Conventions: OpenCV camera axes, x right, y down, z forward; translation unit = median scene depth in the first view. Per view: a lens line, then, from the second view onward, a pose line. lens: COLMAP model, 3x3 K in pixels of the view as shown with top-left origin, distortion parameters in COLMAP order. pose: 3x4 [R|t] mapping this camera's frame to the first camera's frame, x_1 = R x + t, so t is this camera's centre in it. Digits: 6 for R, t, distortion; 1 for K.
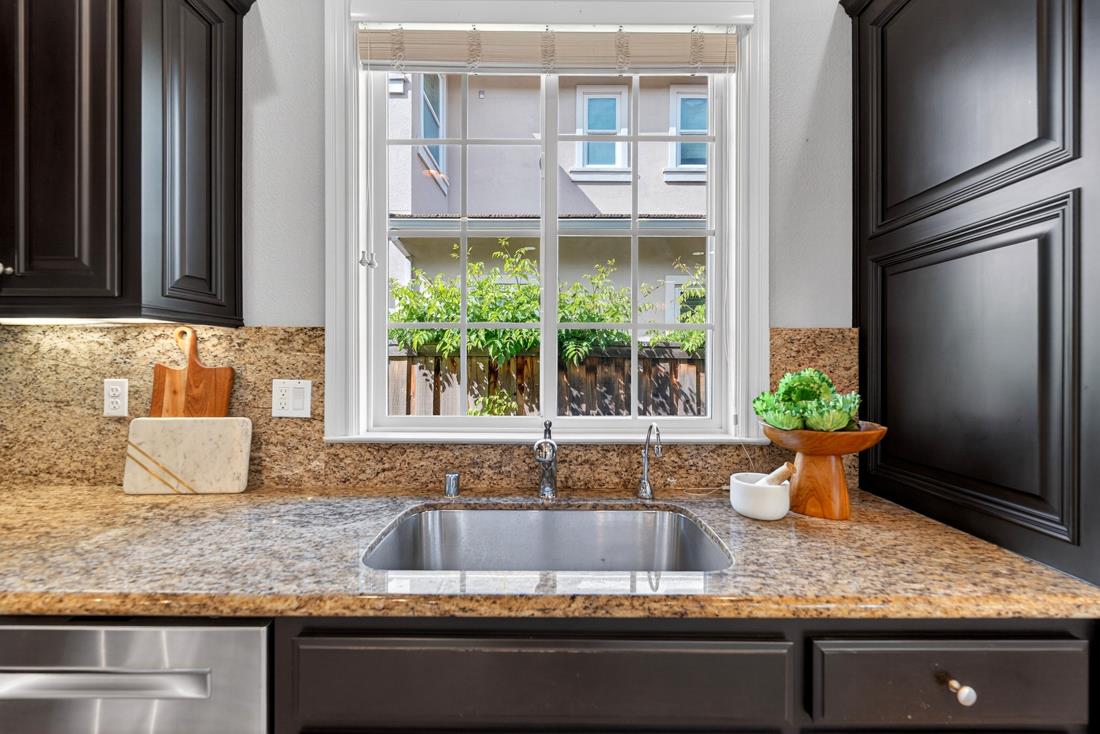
lens RADIAL K [[446.2, 0, 546.1], [0, 446.2, 364.8], [0, 0, 1]] dist [-0.004355, 0.000727]
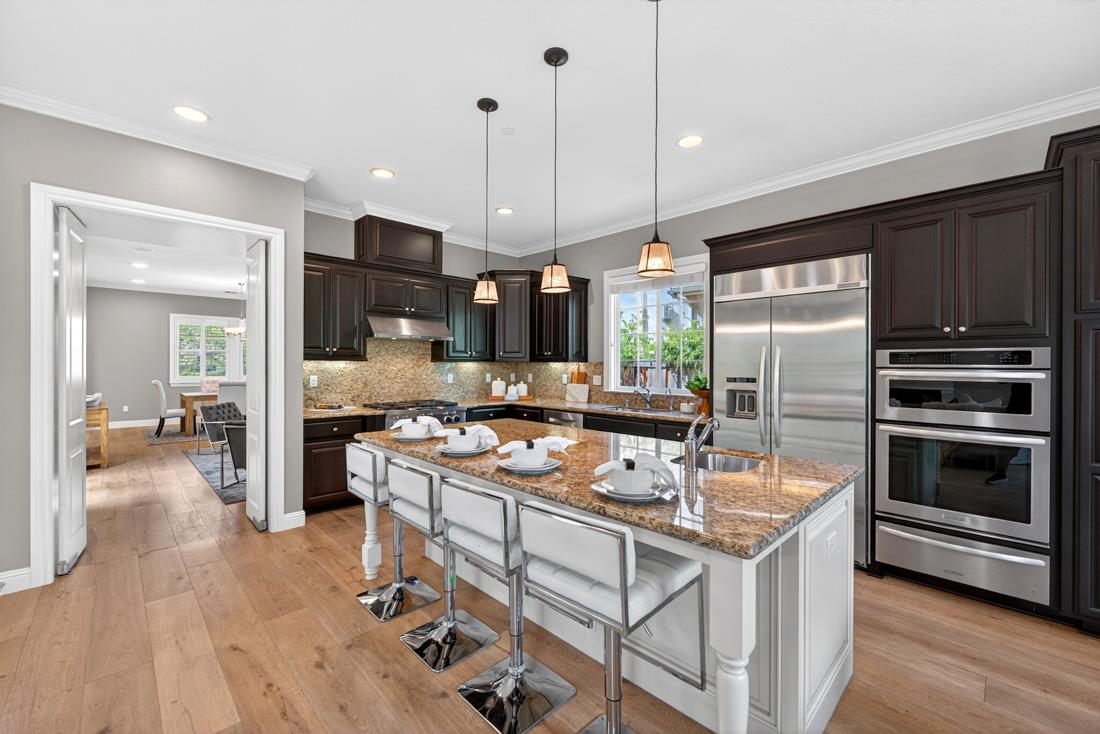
lens RADIAL K [[446.2, 0, 554.3], [0, 446.2, 369.7], [0, 0, 1]] dist [-0.004355, 0.000727]
pose [[0.708994, 0.008153, -0.705167, 1.967700], [-0.005246, 0.999966, 0.006288, -0.042536], [0.705195, -0.000759, 0.709013, -2.092435]]
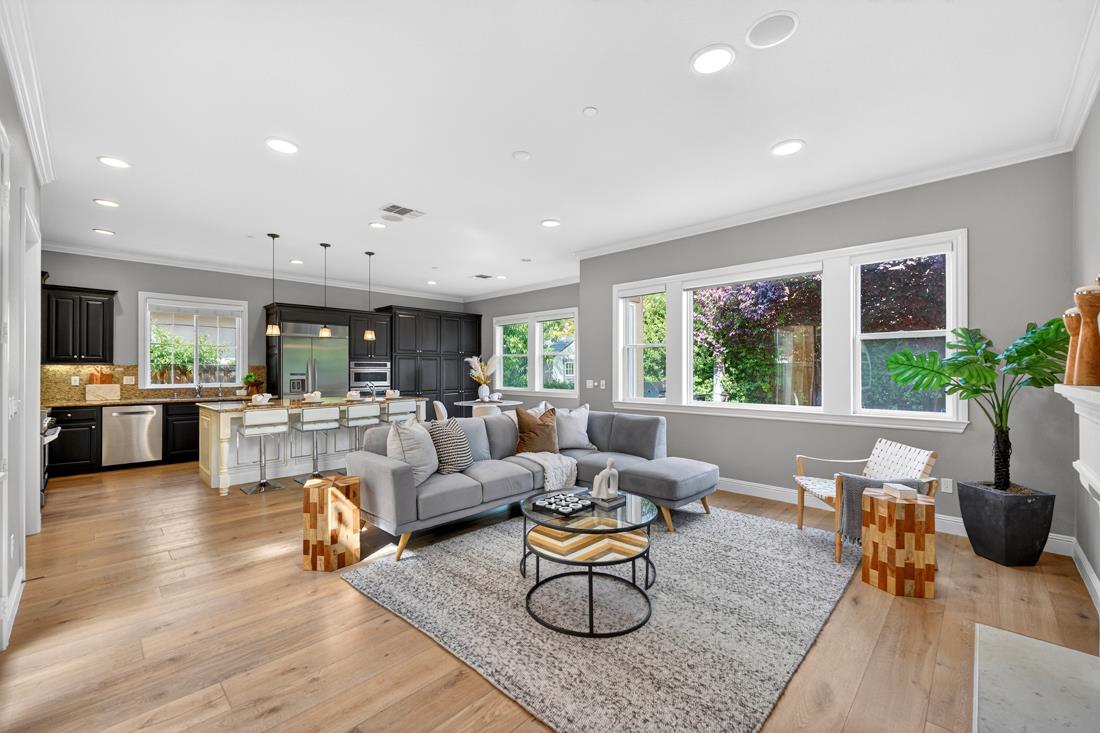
lens RADIAL K [[446.2, 0, 546.1], [0, 446.2, 369.3], [0, 0, 1]] dist [-0.004355, 0.000727]
pose [[0.693575, -0.003492, 0.720376, -0.902099], [0.002098, 0.999994, 0.002827, -0.044794], [-0.720381, -0.000450, 0.693578, -5.461893]]
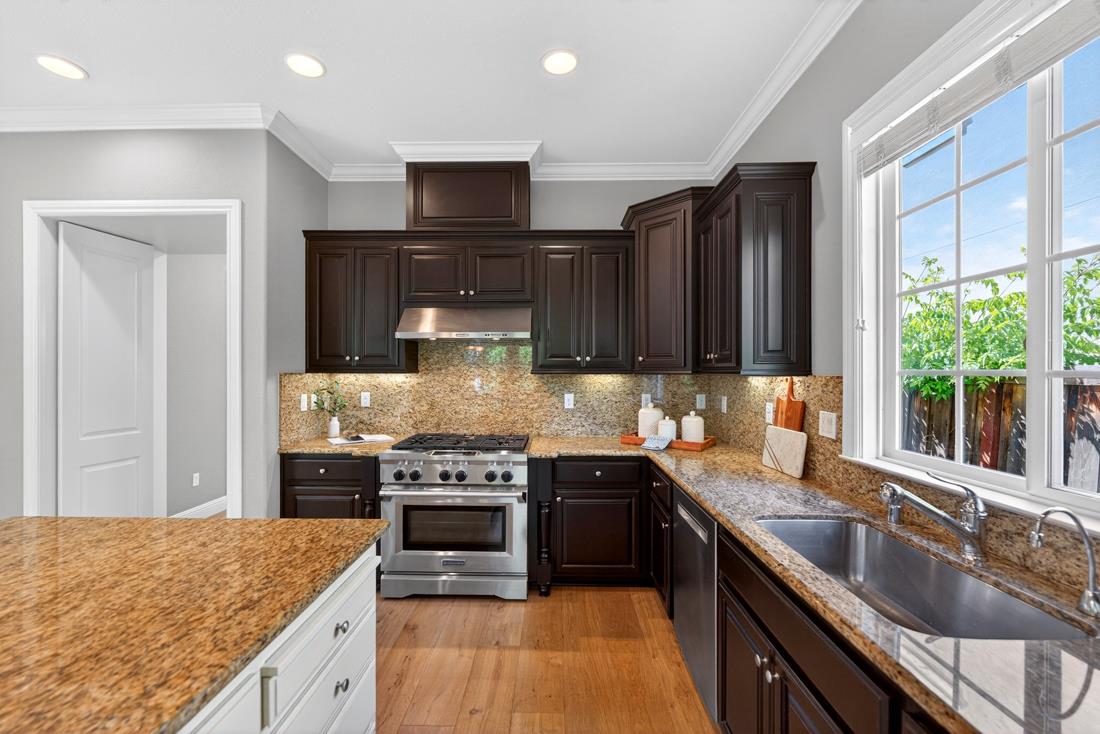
lens RADIAL K [[446.2, 0, 548.2], [0, 446.2, 370.5], [0, 0, 1]] dist [-0.004355, 0.000727]
pose [[-0.006895, -0.005211, -0.999963, 0.902685], [-0.007370, 0.999960, -0.005160, -0.088713], [0.999949, 0.007334, -0.006933, 0.091128]]
